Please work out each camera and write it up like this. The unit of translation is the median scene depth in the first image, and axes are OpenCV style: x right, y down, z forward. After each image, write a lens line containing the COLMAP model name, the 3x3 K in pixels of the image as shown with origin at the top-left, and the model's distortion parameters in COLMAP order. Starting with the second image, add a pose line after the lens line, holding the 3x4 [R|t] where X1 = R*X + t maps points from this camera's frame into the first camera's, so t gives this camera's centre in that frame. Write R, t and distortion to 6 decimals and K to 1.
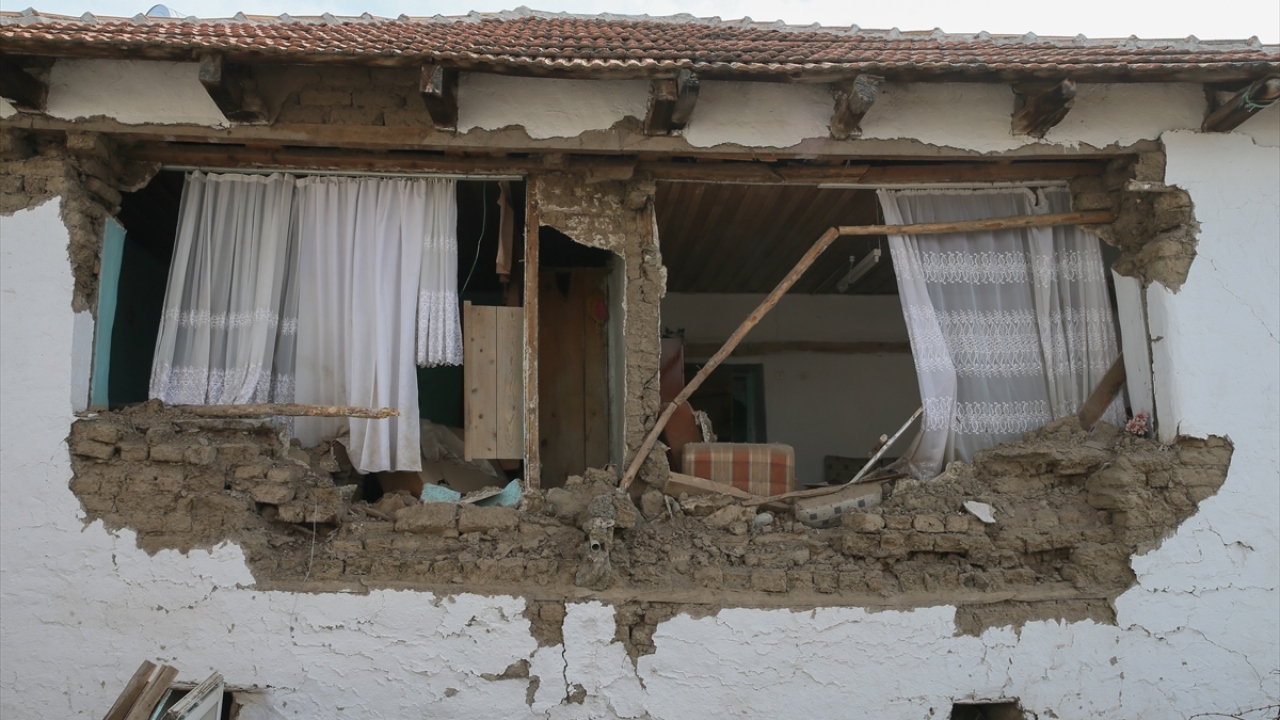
lens RADIAL K [[908.4, 0, 640.0], [0, 908.4, 360.0], [0, 0, 1]] dist [-0.026435, 0.002309]
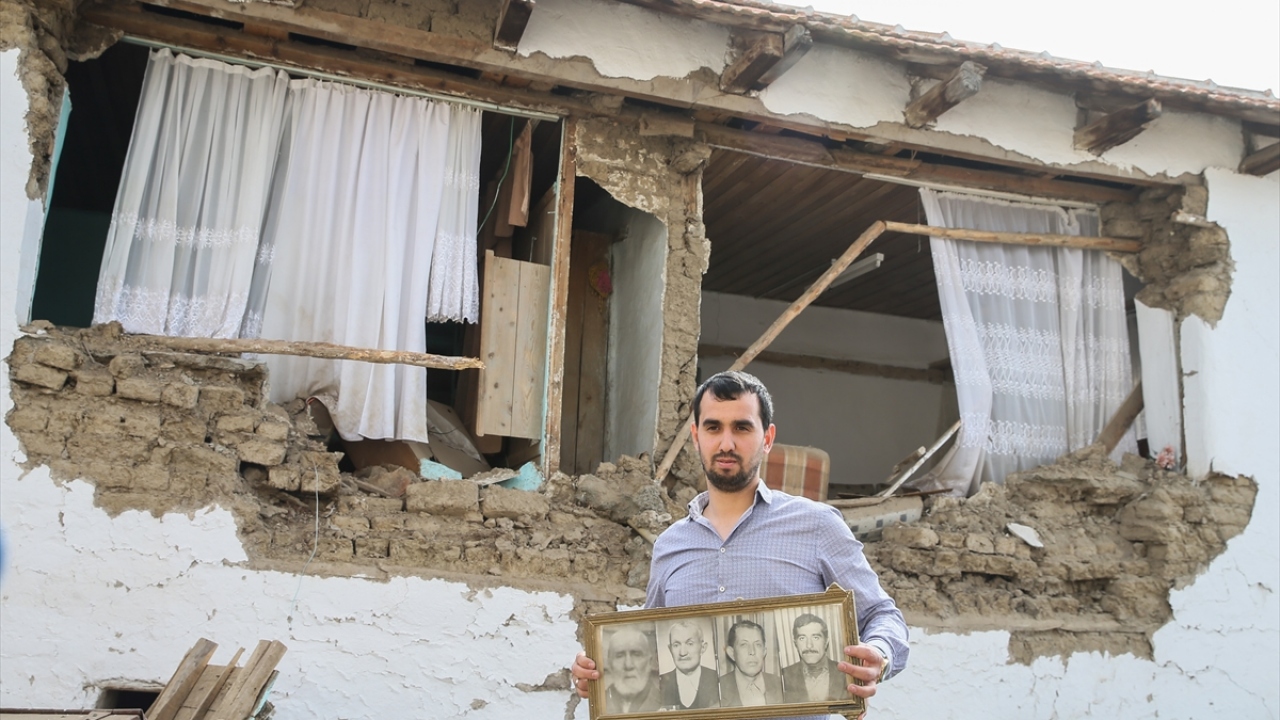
lens RADIAL K [[1027.4, 0, 640.0], [0, 1027.4, 340.2], [0, 0, 1]] dist [-0.009304, -0.000621]
pose [[0.974014, 0.104817, 0.200772, -0.251840], [-0.098433, 0.994276, -0.041549, 0.048450], [-0.203978, 0.020707, 0.978756, 0.024421]]
